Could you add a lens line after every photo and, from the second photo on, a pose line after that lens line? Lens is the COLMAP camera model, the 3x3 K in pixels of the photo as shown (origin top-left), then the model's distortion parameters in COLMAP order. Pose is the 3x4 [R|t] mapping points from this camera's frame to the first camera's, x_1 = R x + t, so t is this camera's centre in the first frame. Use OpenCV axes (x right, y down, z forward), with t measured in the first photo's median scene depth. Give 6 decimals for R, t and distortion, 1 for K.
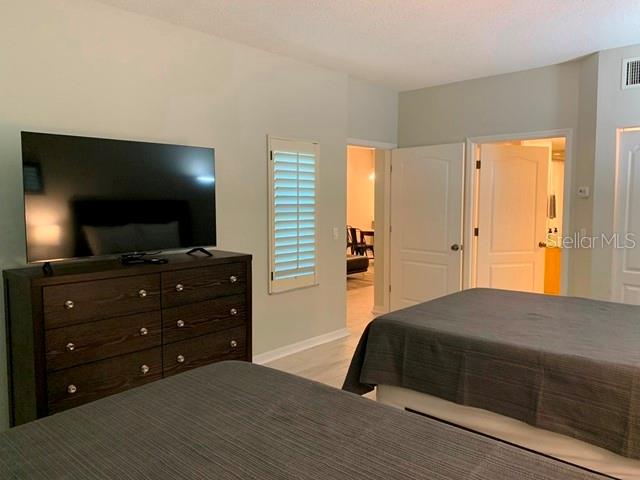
lens RADIAL K [[485.7, 0, 320.0], [0, 485.7, 240.0], [0, 0, 1]] dist [0.013816, 0.000112]
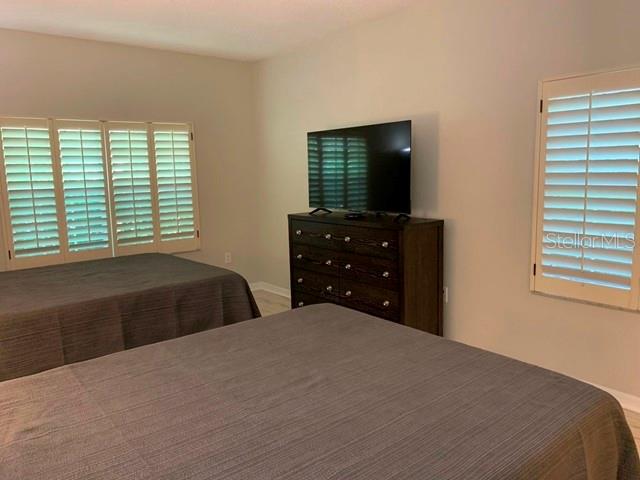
lens RADIAL K [[485.7, 0, 320.0], [0, 485.7, 240.0], [0, 0, 1]] dist [0.013816, 0.000112]
pose [[-0.178468, 0.141784, -0.973677, 0.886816], [-0.058777, 0.986260, 0.154390, -0.086710], [0.982189, 0.084783, -0.167682, 1.019524]]
